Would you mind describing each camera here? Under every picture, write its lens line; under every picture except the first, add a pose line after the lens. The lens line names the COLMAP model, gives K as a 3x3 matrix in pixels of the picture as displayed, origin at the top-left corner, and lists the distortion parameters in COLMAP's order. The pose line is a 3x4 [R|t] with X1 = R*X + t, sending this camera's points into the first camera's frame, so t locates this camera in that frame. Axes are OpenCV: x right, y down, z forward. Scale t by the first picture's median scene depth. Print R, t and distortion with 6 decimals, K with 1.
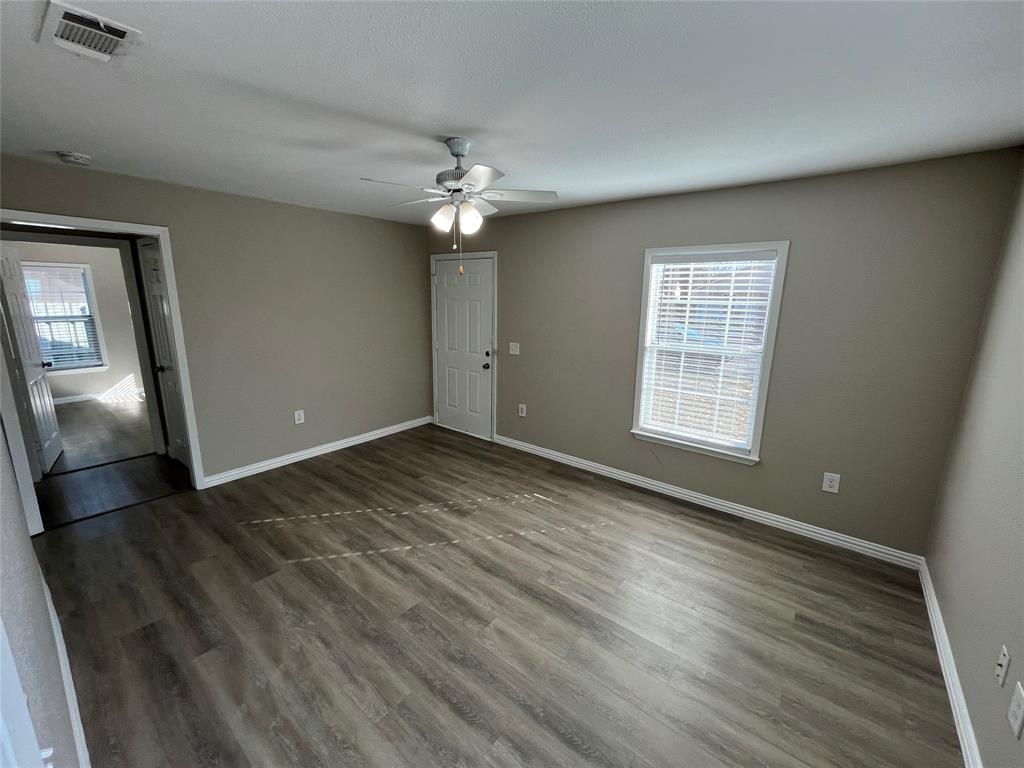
lens RADIAL K [[414.4, 0, 514.0], [0, 414.4, 379.3], [0, 0, 1]] dist [-0.003658, -0.000048]
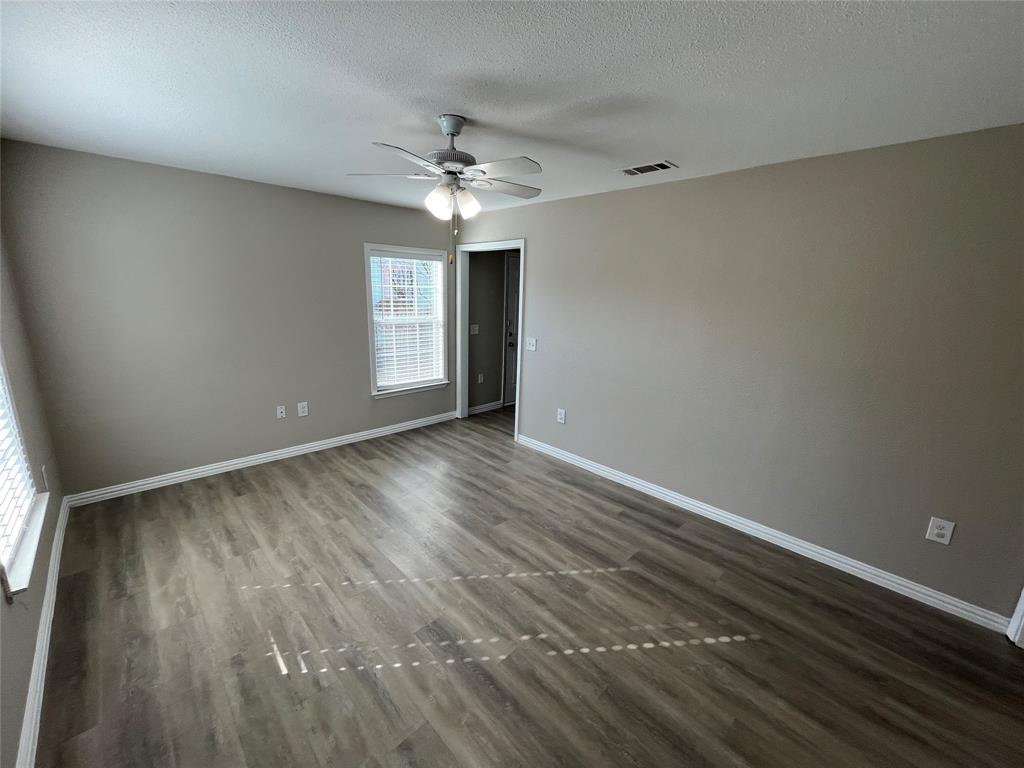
lens RADIAL K [[414.4, 0, 517.2], [0, 414.4, 385.2], [0, 0, 1]] dist [-0.003658, -0.000048]
pose [[-0.991370, -0.075350, 0.107279, -0.316433], [-0.023438, 0.907004, 0.420469, -0.320637], [-0.128985, 0.414326, -0.900942, 1.547588]]
